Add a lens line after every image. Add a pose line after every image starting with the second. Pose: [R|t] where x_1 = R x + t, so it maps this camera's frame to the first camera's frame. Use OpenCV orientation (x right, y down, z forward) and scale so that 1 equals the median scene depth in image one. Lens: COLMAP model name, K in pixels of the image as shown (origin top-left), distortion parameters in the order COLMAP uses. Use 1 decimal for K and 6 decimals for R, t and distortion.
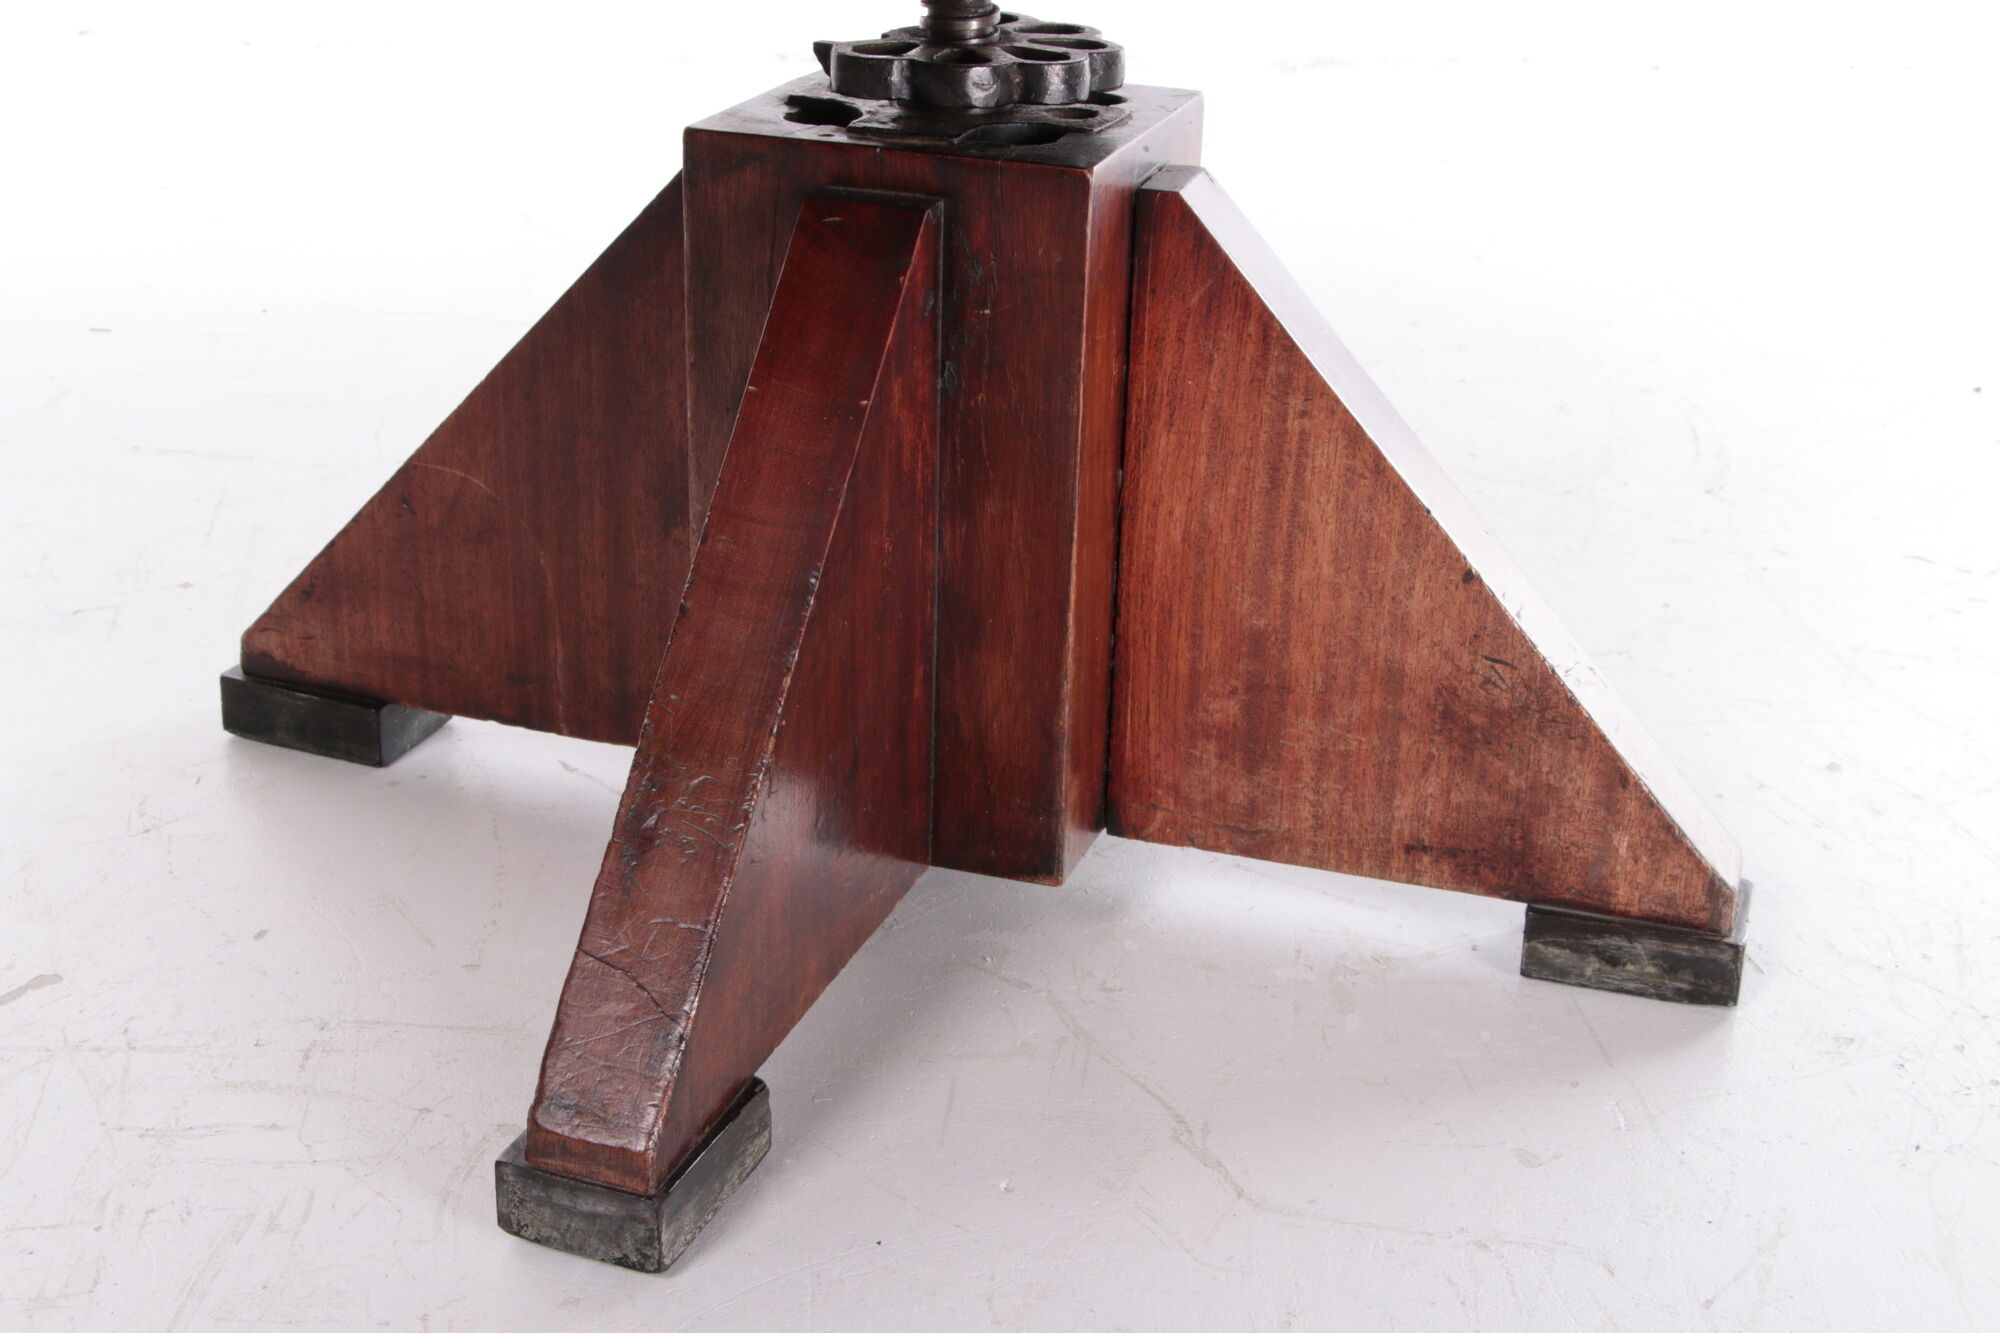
lens RADIAL K [[2963.4, 0, 985.8], [0, 2963.4, 669.7], [0, 0, 1]] dist [-0.019124, 0.000000]
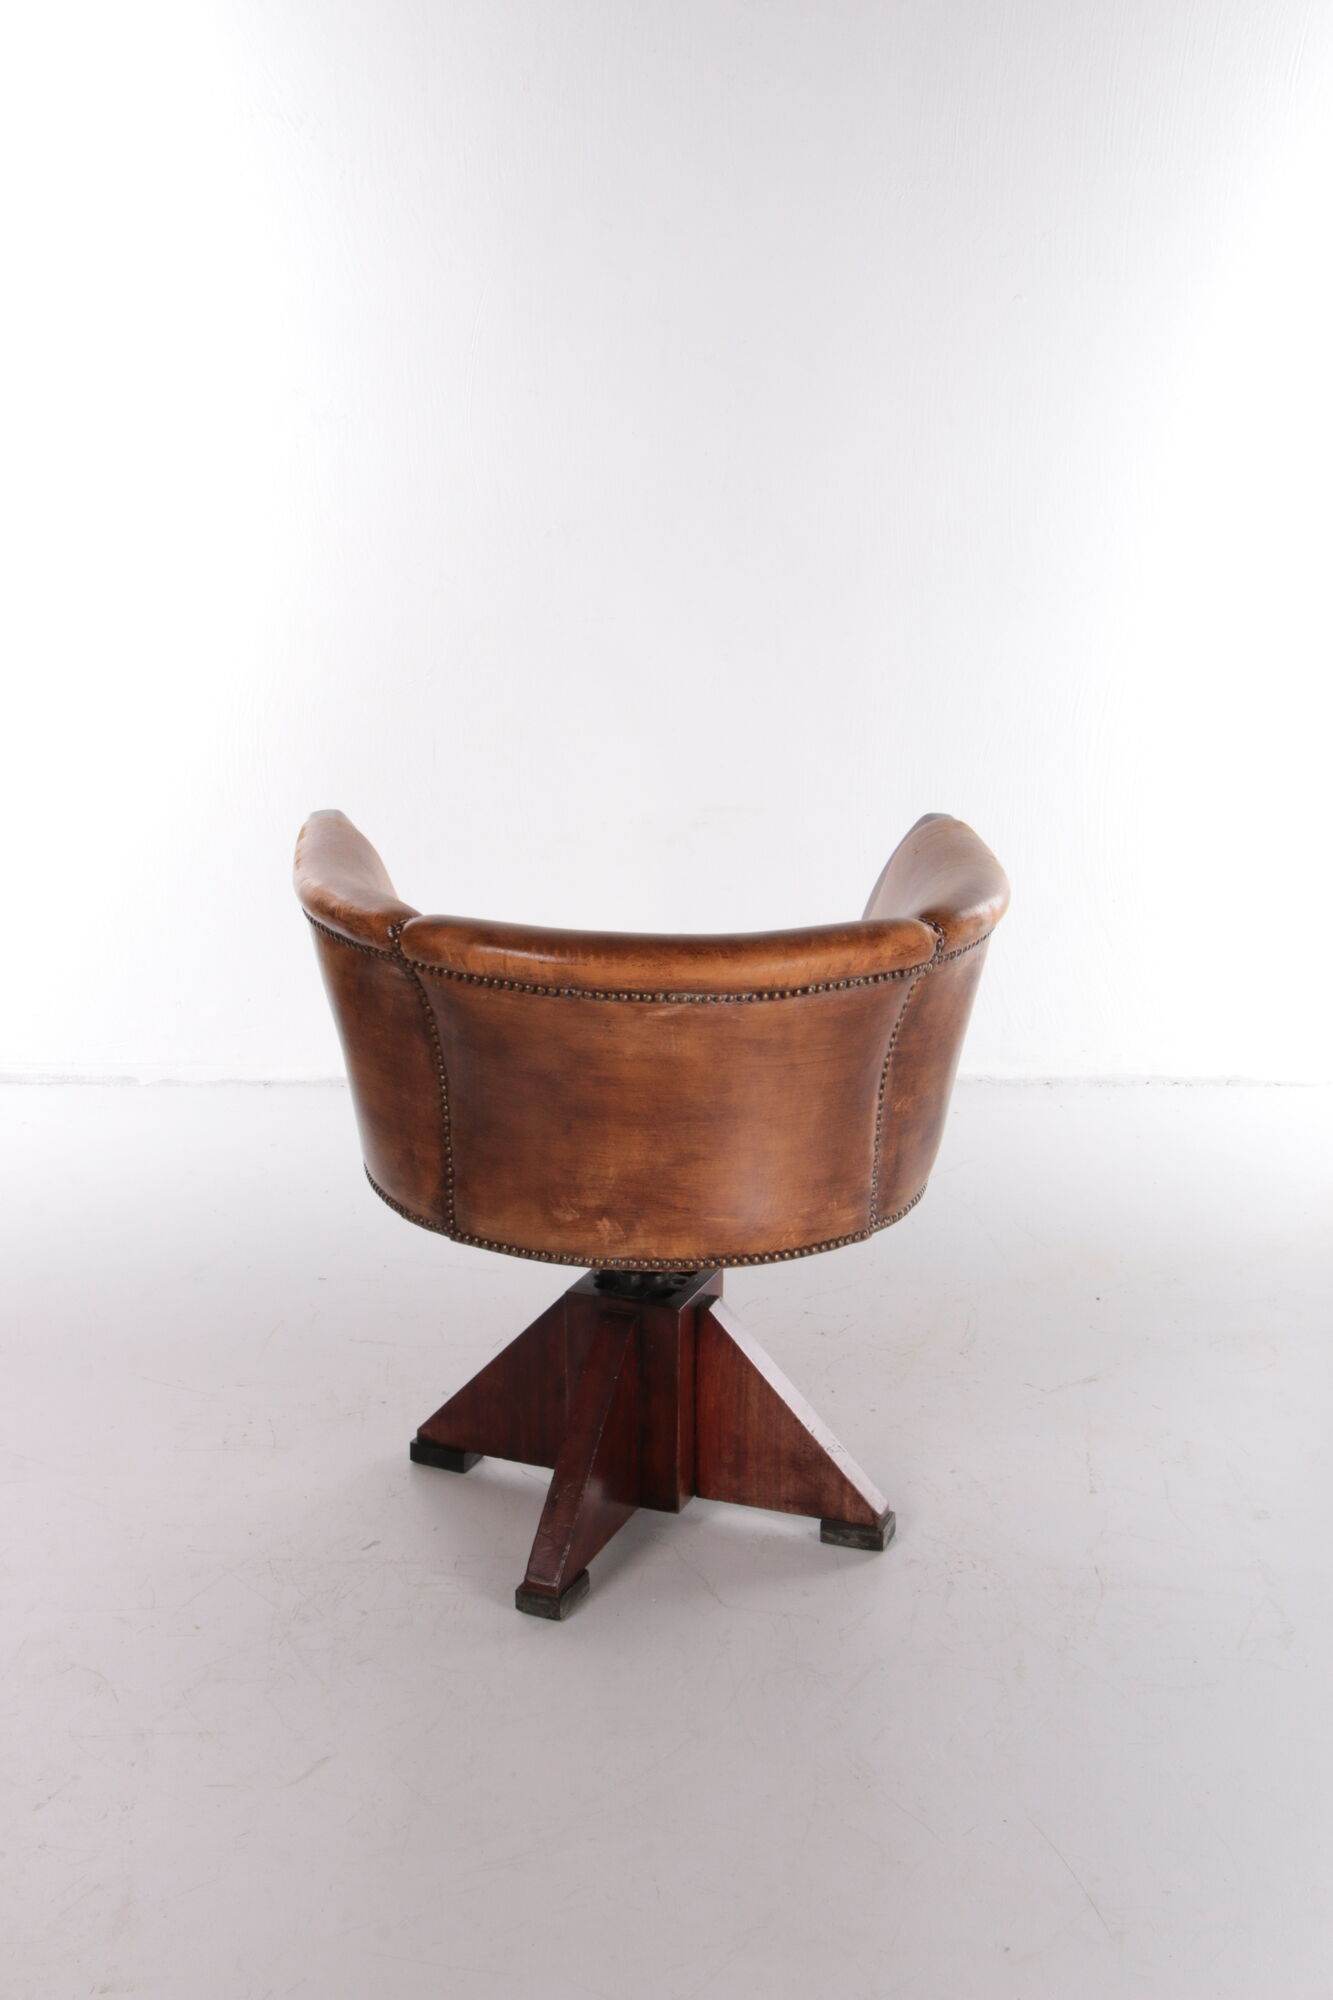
lens RADIAL K [[2864.7, 0, 659.0], [0, 2864.7, 999.1], [0, 0, 1]] dist [0.060837, 0.000000]
pose [[0.998262, -0.010451, -0.057992, 0.197019], [0.004884, 0.995436, -0.095310, -0.194408], [0.058723, 0.094861, 0.993757, -2.249183]]
